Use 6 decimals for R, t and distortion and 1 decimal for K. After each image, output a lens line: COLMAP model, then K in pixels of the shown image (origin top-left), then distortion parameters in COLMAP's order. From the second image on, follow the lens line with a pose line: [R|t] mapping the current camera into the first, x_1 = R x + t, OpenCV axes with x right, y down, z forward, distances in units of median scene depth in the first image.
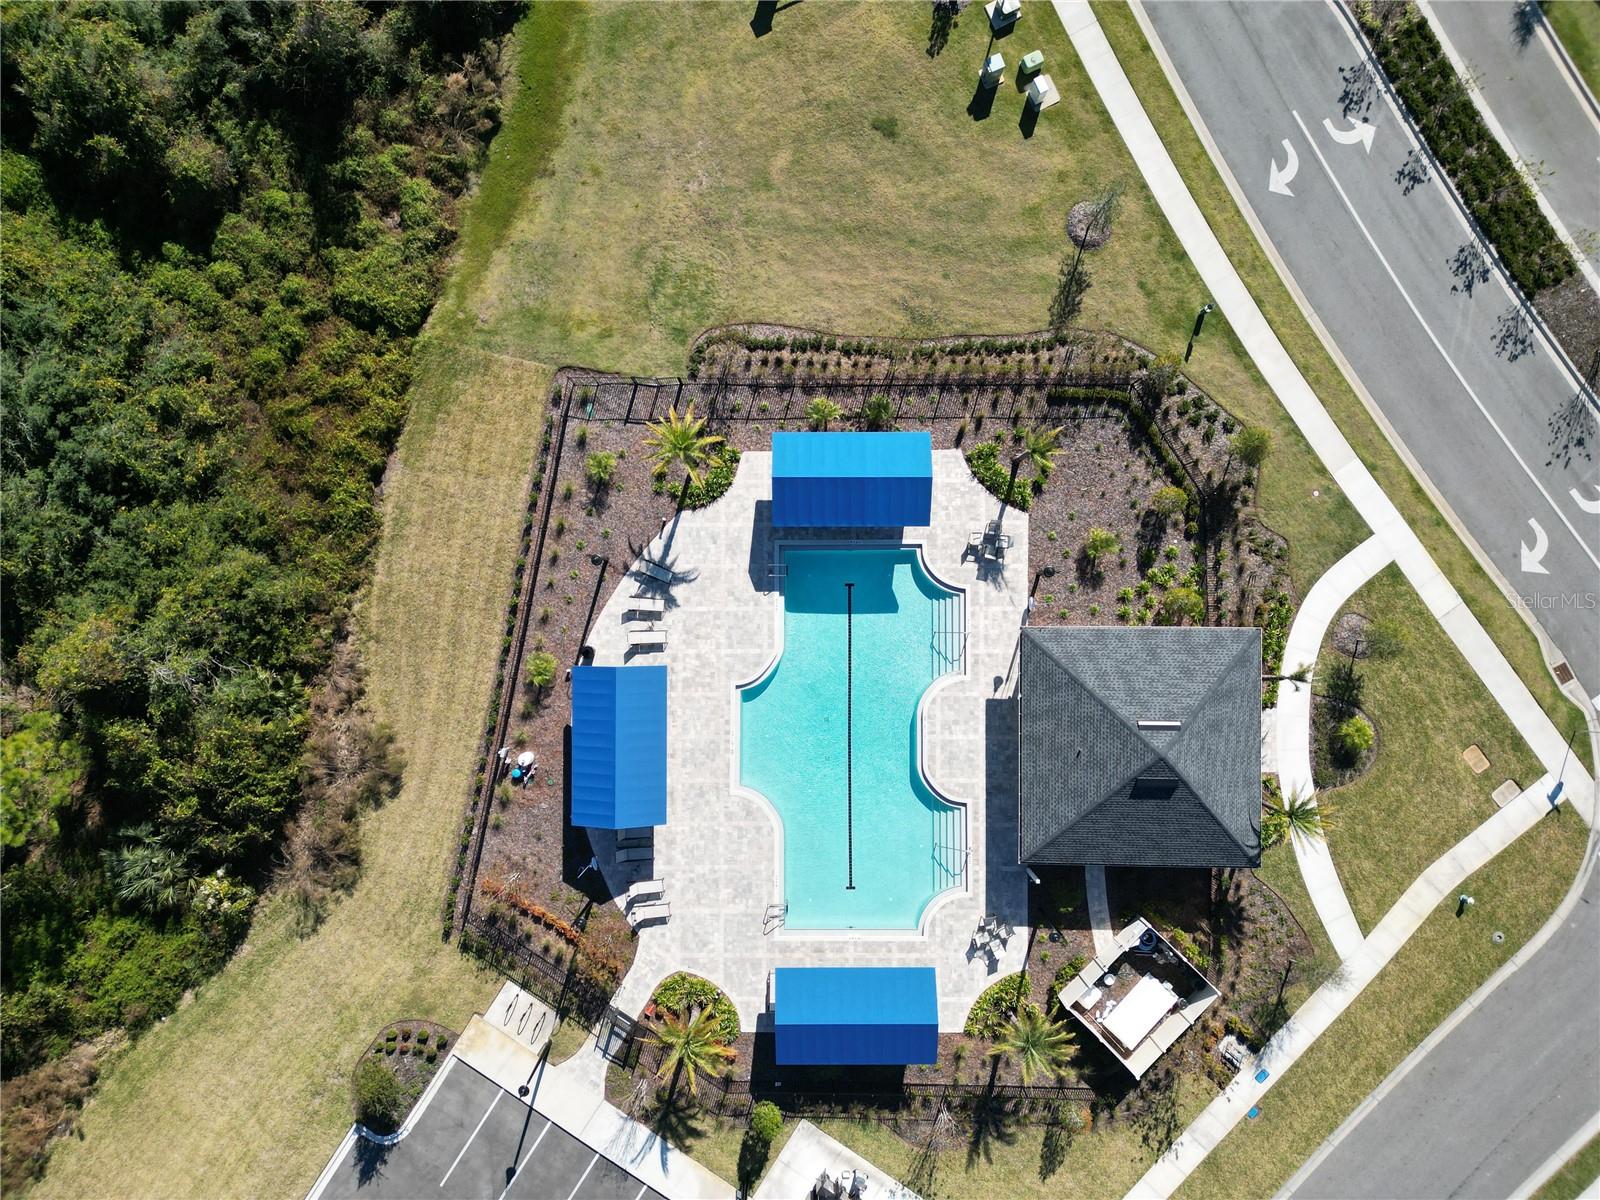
lens RADIAL K [[1121.1, 0, 794.8], [0, 1121.1, 601.1], [0, 0, 1]] dist [0.086082, -0.081750]
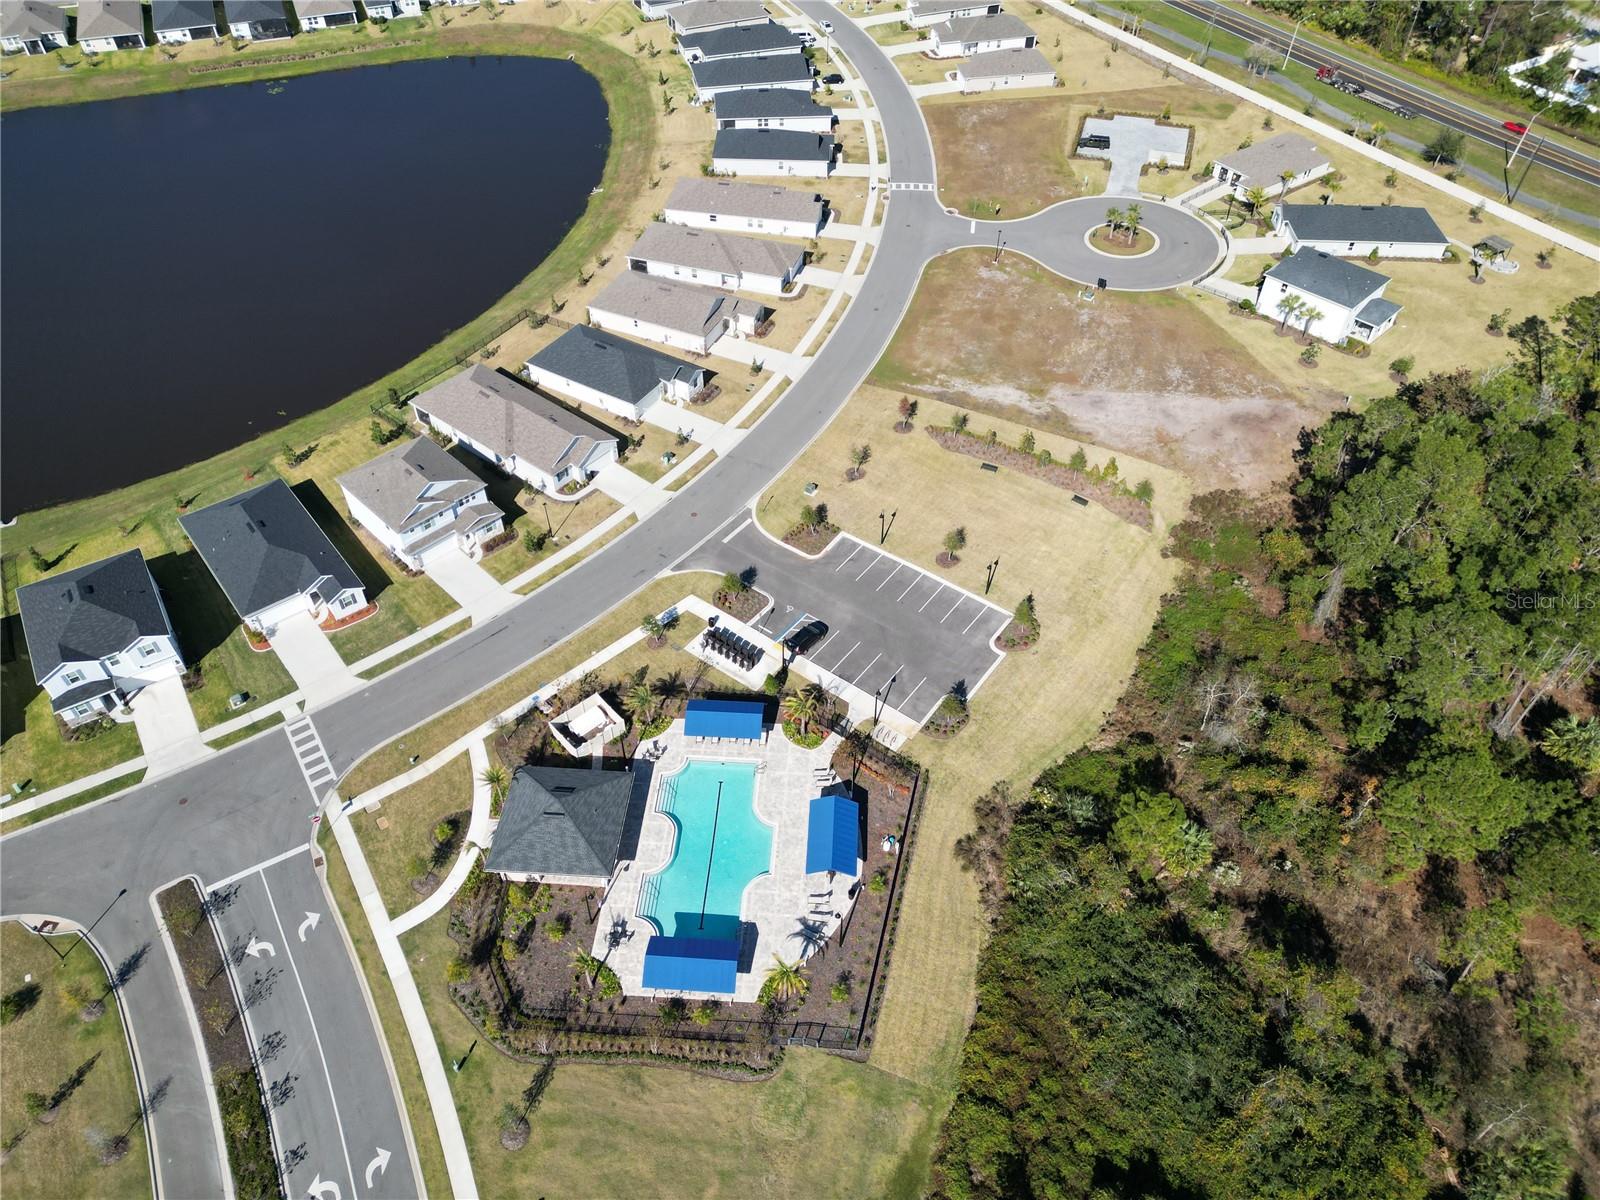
lens RADIAL K [[1121.1, 0, 794.8], [0, 1121.1, 601.1], [0, 0, 1]] dist [0.086082, -0.081750]
pose [[-0.997797, -0.050540, 0.042982, -0.145043], [0.066131, -0.705651, 0.705466, -0.885057], [-0.005324, 0.706755, 0.707439, -0.589114]]
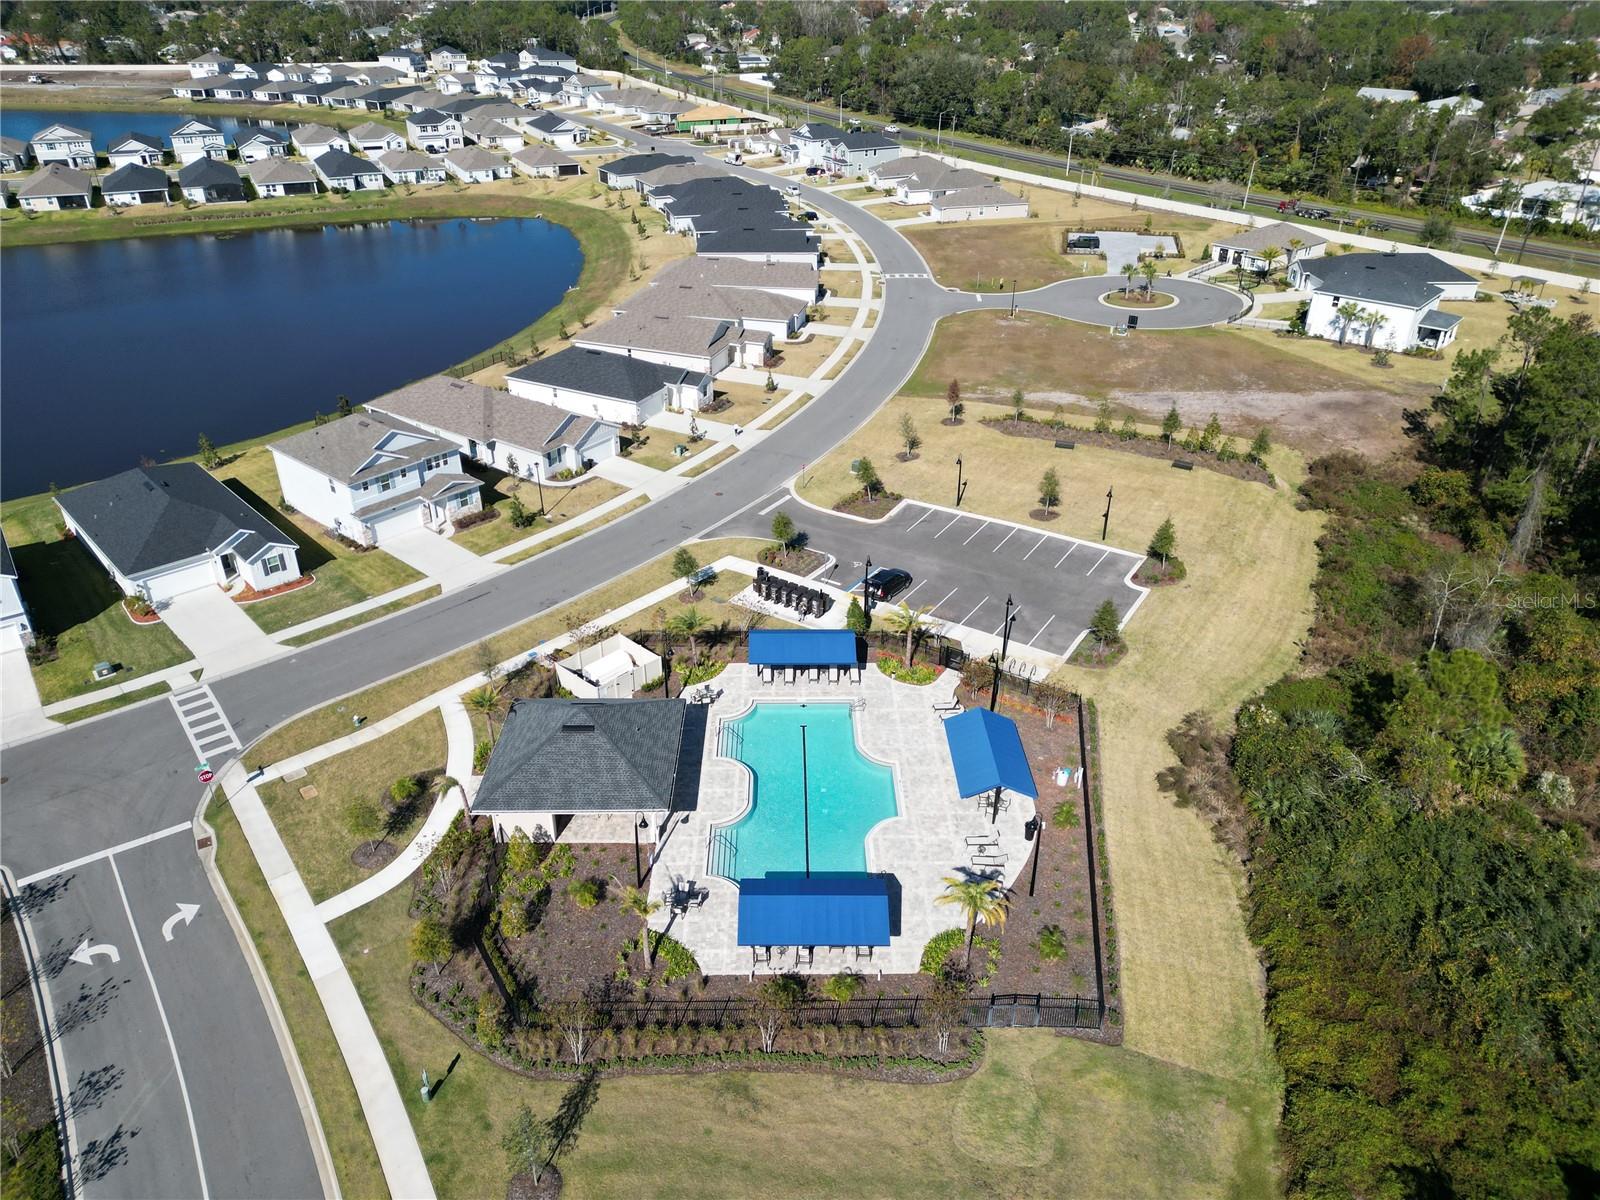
lens RADIAL K [[1118.8, 0, 795.5], [0, 1118.8, 600.8], [0, 0, 1]] dist [0.071803, -0.052771]
pose [[-0.999906, -0.001546, -0.013617, 0.079153], [-0.011185, -0.482177, 0.876003, -0.863186], [-0.007920, 0.876073, 0.482114, 0.213649]]
